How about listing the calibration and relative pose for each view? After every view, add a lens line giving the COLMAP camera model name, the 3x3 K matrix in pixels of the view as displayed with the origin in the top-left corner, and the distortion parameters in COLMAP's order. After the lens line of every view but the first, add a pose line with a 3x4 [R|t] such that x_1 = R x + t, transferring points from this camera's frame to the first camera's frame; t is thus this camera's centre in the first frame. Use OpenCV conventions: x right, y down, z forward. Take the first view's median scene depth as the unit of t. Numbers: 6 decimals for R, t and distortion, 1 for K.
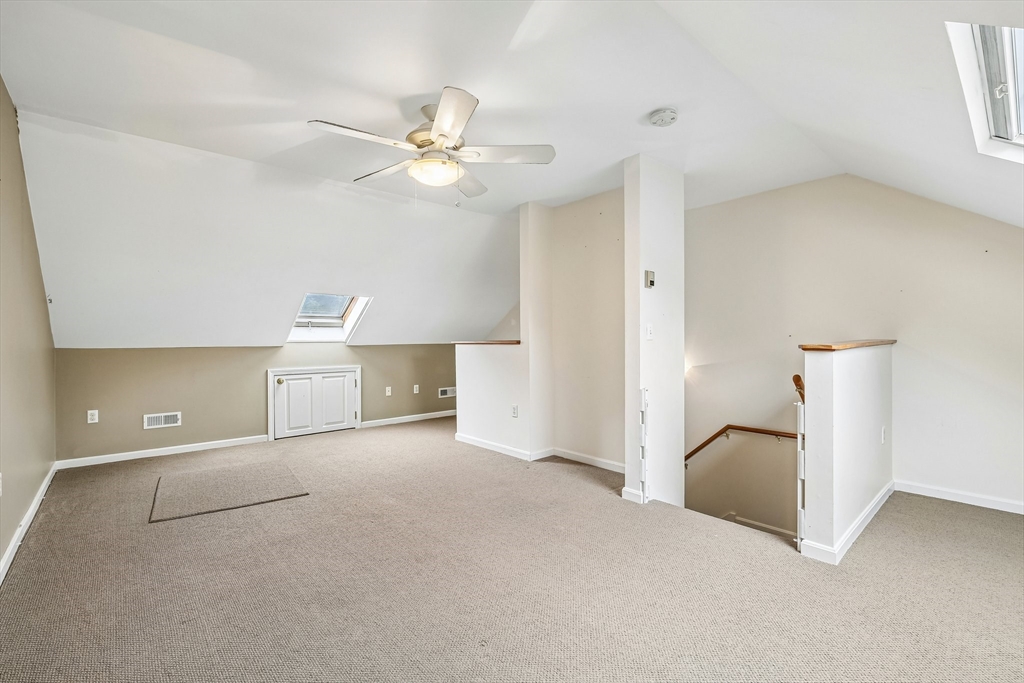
lens RADIAL K [[452.4, 0, 514.5], [0, 452.4, 338.5], [0, 0, 1]] dist [-0.003928, -0.000227]
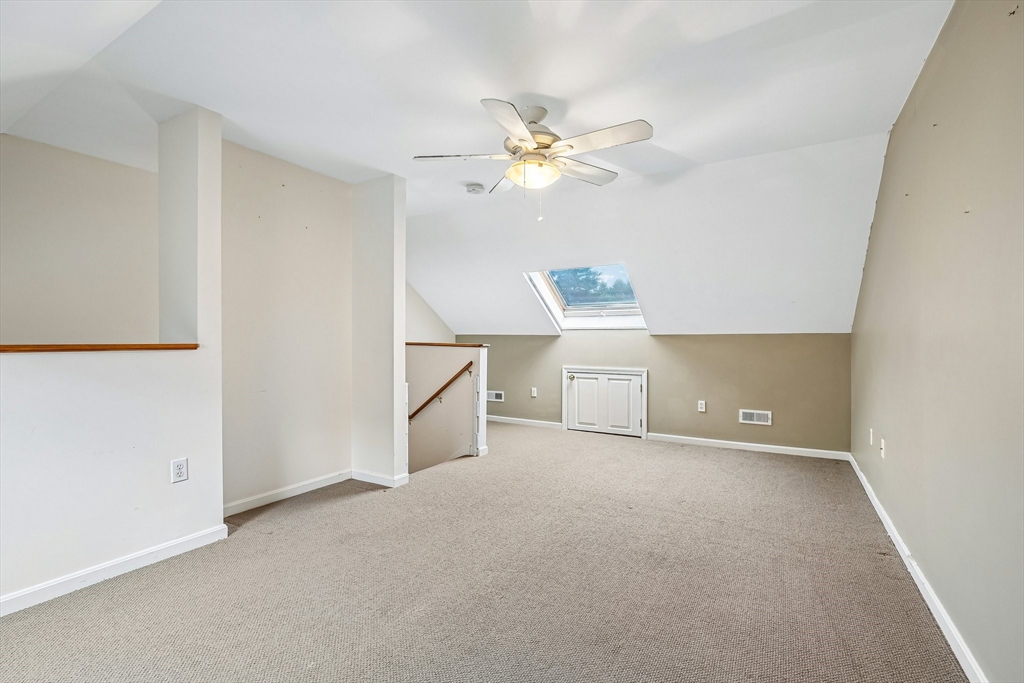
lens RADIAL K [[452.4, 0, 513.9], [0, 452.4, 341.5], [0, 0, 1]] dist [-0.003928, -0.000227]
pose [[0.306907, 0.005051, -0.951726, 0.449674], [-0.011769, 0.999930, 0.001511, 0.005024], [0.951667, 0.010737, 0.306945, 0.478802]]
